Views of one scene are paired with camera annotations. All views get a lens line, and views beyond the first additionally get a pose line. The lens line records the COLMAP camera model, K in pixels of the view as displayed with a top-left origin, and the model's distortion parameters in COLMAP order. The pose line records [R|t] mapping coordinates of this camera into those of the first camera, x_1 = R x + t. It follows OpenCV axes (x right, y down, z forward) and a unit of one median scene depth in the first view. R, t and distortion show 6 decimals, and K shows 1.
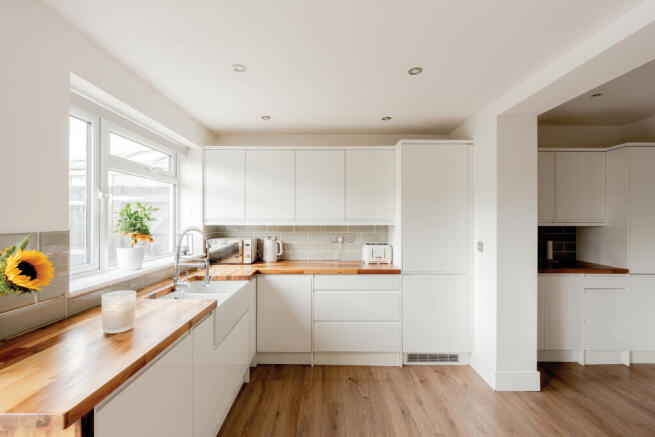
lens RADIAL K [[304.0, 0, 327.5], [0, 304.0, 218.5], [0, 0, 1]] dist [-0.002016, -0.000006]
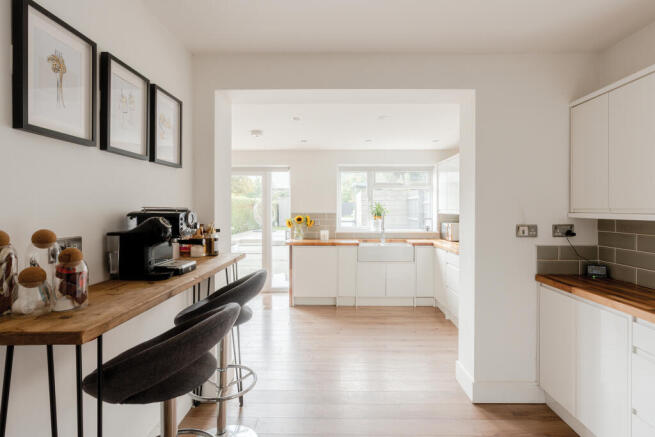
lens RADIAL K [[339.0, 0, 331.2], [0, 339.0, 210.7], [0, 0, 1]] dist [0.001134, 0.000172]
pose [[-0.023332, -0.000127, -0.999728, 1.933851], [0.001185, 0.999999, -0.000155, 0.010566], [0.999727, -0.001188, -0.023332, 0.695684]]
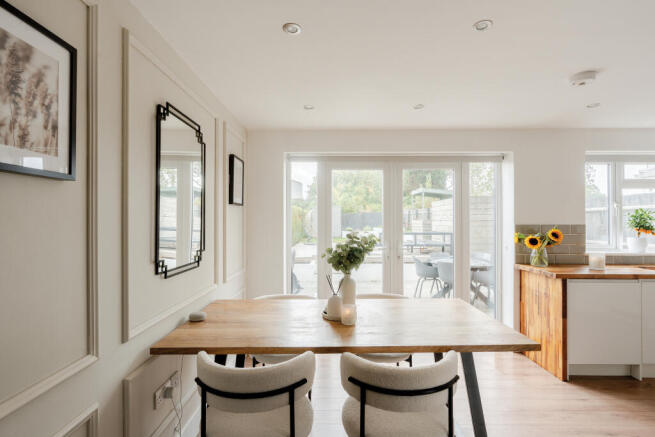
lens RADIAL K [[327.3, 0, 327.5], [0, 327.3, 218.5], [0, 0, 1]] dist [0.001905, 0.000615]
pose [[-0.002312, -0.006574, -0.999976, 1.015962], [0.003508, 0.999972, -0.006582, 0.003627], [0.999991, -0.003524, -0.002289, -0.569720]]
